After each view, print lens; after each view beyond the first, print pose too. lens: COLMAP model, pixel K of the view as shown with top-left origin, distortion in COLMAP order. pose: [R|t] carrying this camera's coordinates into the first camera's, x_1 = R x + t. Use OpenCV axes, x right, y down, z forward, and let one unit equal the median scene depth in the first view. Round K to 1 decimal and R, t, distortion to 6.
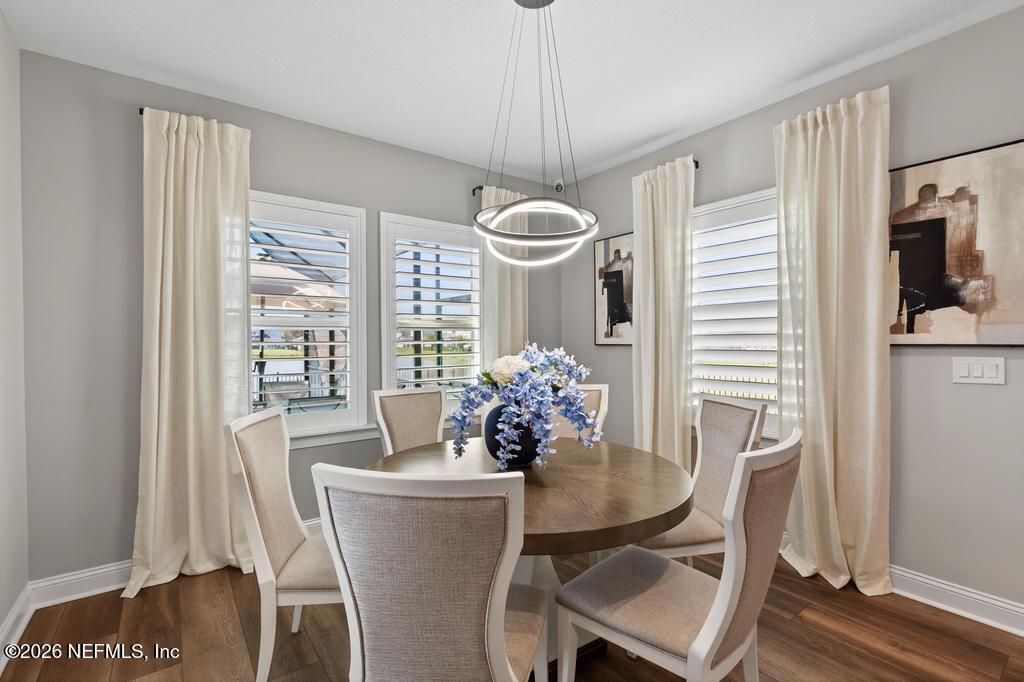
lens RADIAL K [[473.6, 0, 505.0], [0, 473.6, 344.8], [0, 0, 1]] dist [-0.004718, 0.001320]
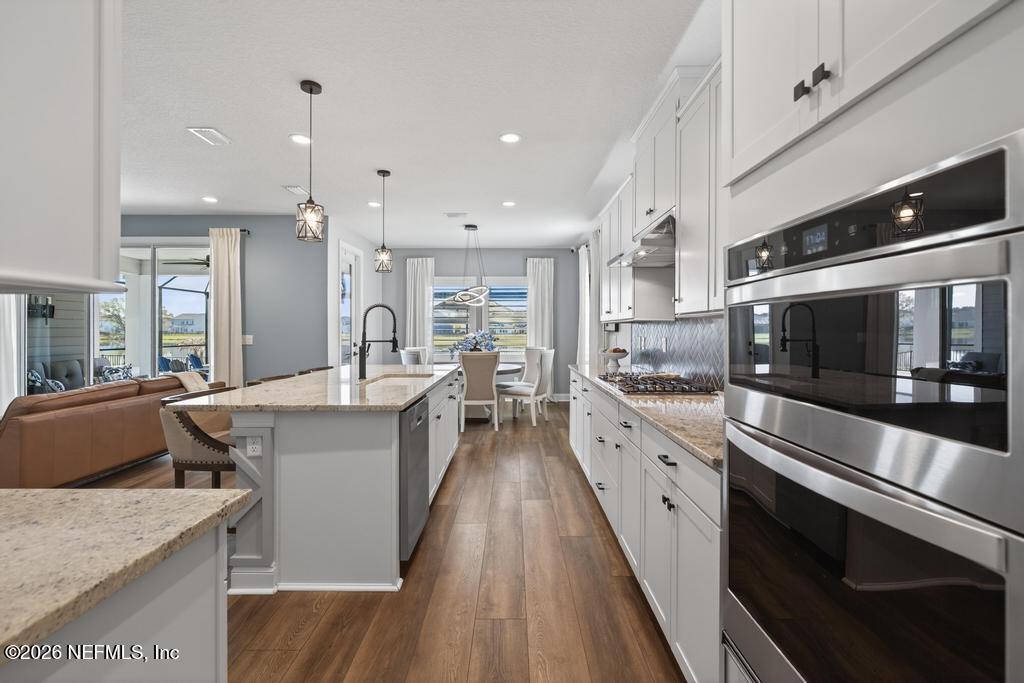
lens RADIAL K [[473.6, 0, 504.4], [0, 473.6, 333.6], [0, 0, 1]] dist [-0.004718, 0.001320]
pose [[0.813361, 0.010341, -0.581667, 1.547960], [-0.007484, 0.999945, 0.007313, 0.003529], [0.581711, -0.001595, 0.813394, -1.170563]]
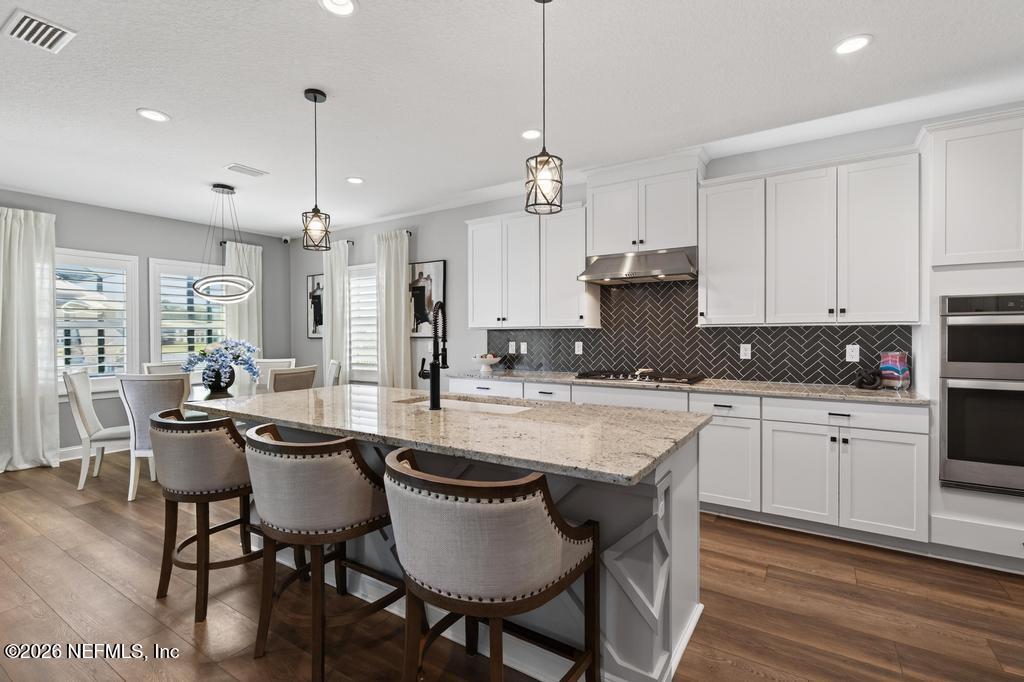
lens RADIAL K [[473.6, 0, 526.6], [0, 473.6, 337.7], [0, 0, 1]] dist [-0.004718, 0.001320]
pose [[0.923760, -0.002639, 0.382964, 0.384149], [0.003323, 0.999994, -0.001126, 0.006030], [-0.382959, 0.002313, 0.923763, -1.229634]]
